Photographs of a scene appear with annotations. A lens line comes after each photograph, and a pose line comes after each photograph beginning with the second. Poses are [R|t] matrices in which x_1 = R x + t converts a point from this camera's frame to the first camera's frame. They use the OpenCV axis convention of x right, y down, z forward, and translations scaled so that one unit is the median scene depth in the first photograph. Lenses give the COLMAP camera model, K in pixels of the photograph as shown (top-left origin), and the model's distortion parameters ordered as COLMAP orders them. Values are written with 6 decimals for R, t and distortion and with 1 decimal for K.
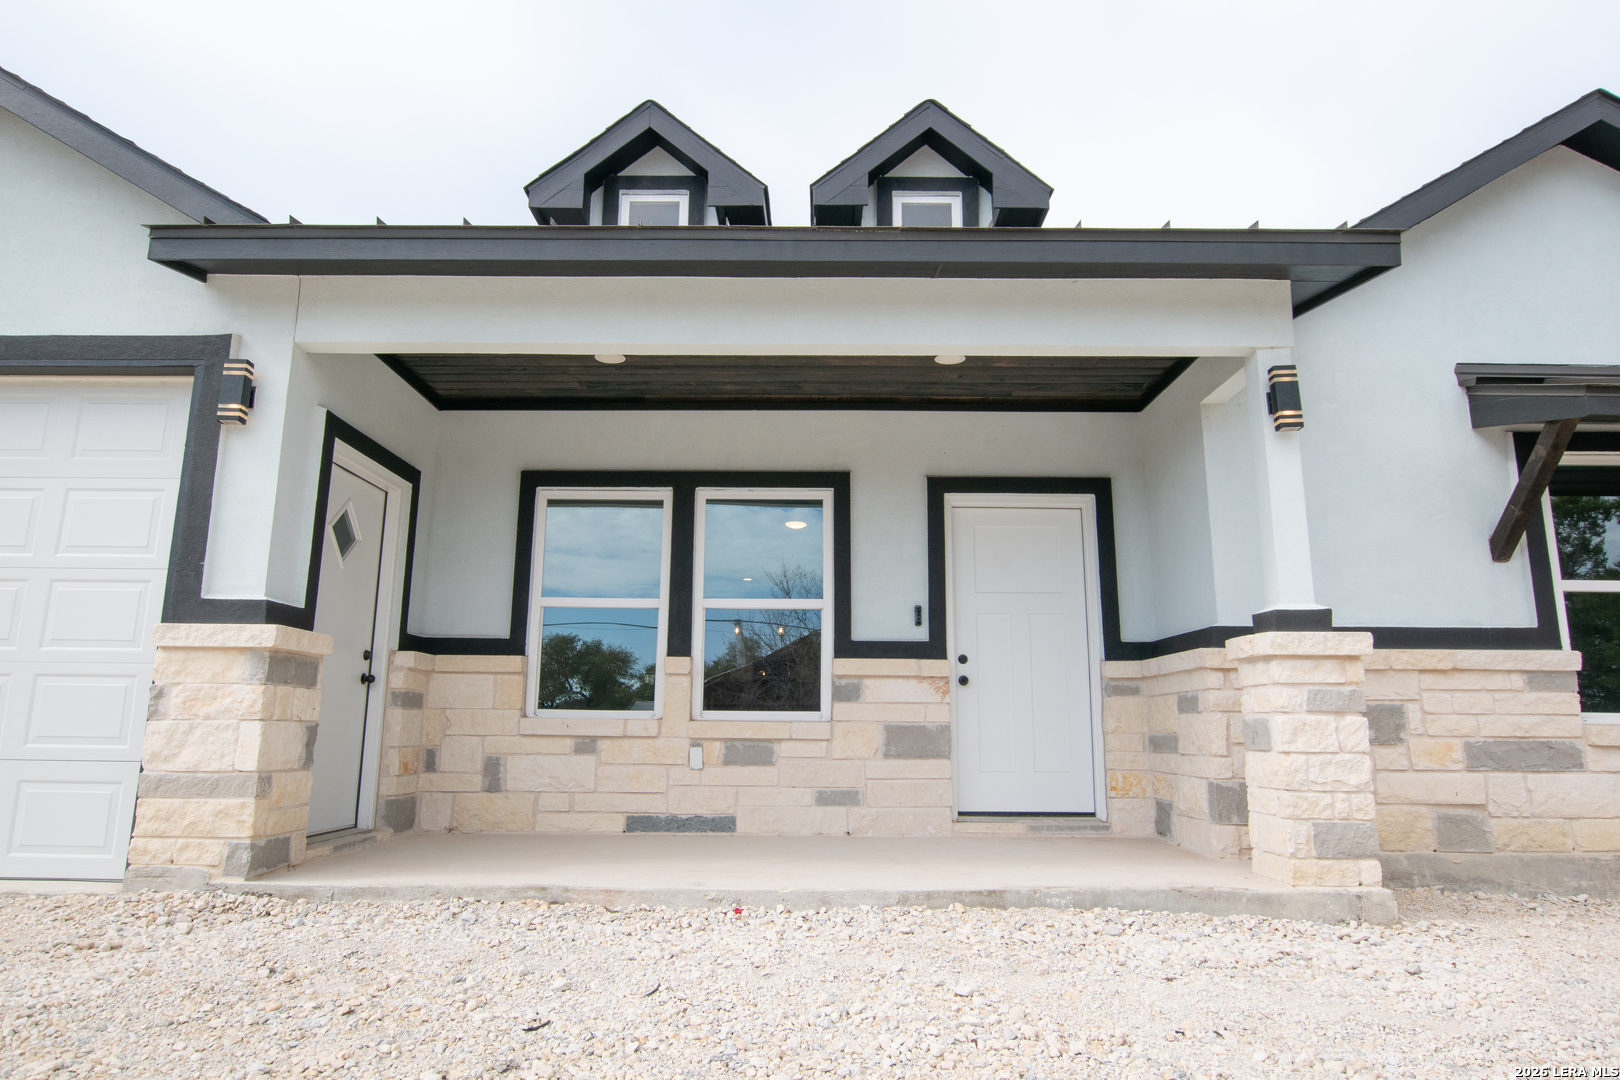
lens RADIAL K [[963.3, 0, 806.3], [0, 963.3, 542.0], [0, 0, 1]] dist [-0.022829, 0.019757]
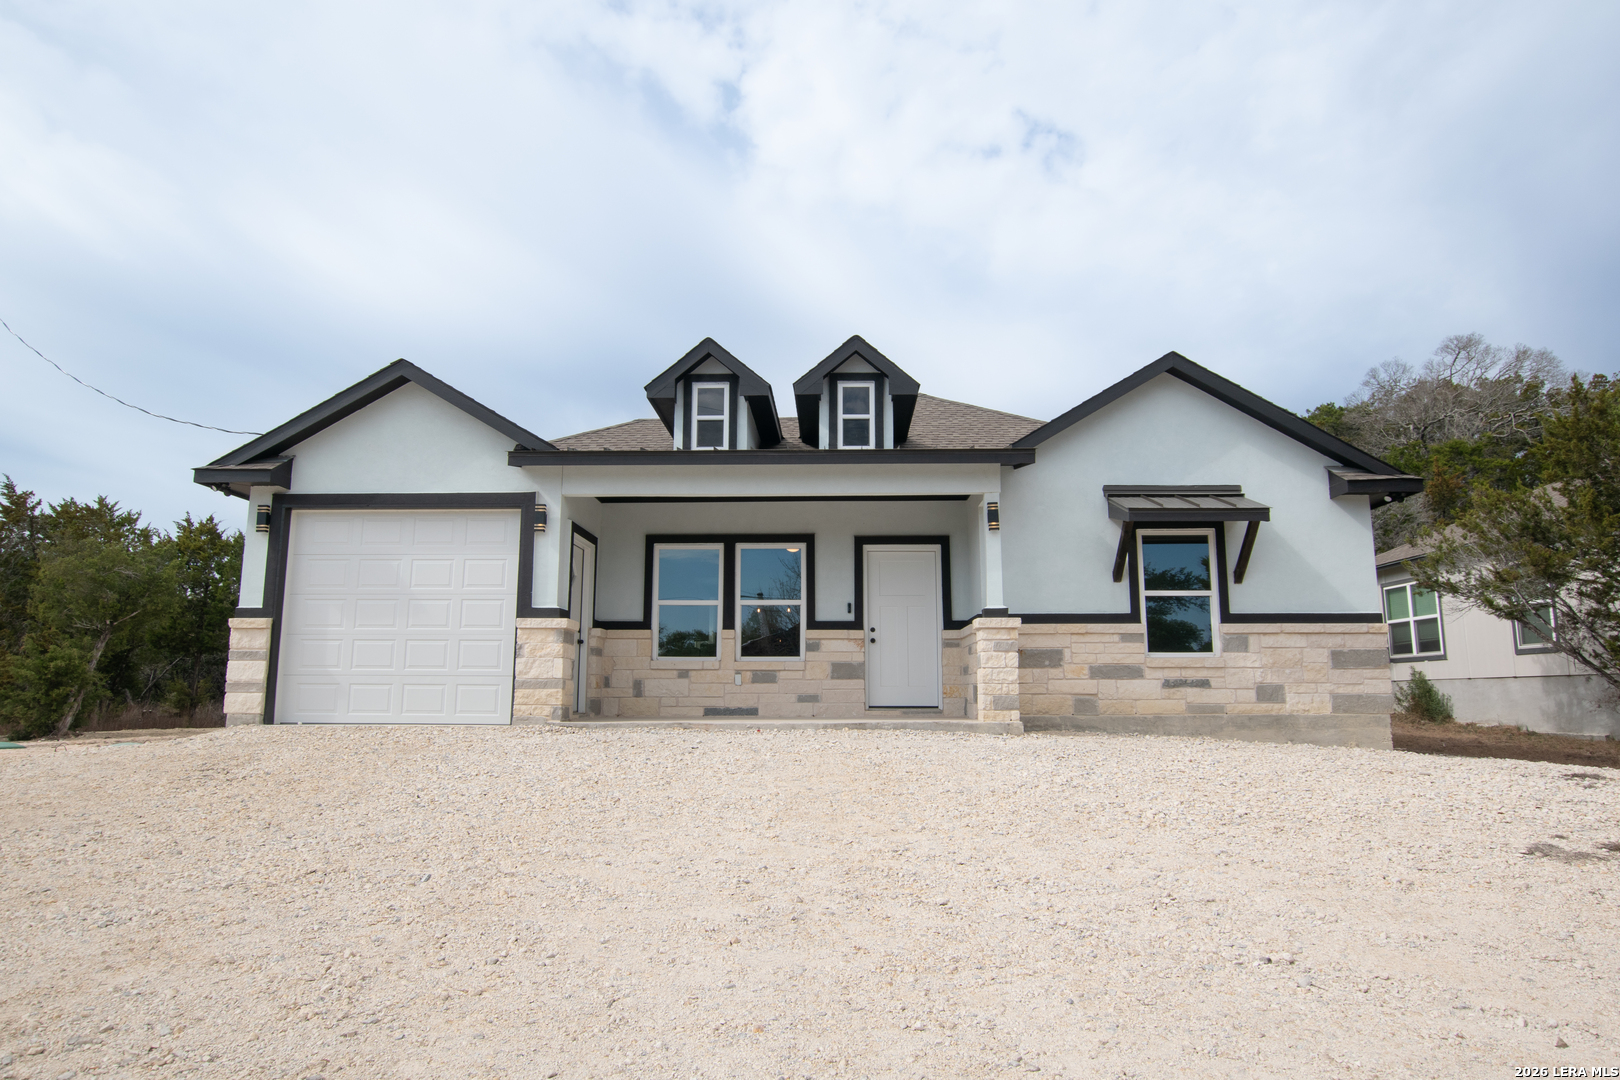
lens RADIAL K [[963.3, 0, 806.3], [0, 963.3, 542.0], [0, 0, 1]] dist [-0.022829, 0.019757]
pose [[0.999687, -0.010259, -0.022822, 0.079763], [0.010978, 0.999440, 0.031608, -0.130183], [0.022485, -0.031849, 0.999240, -1.035975]]
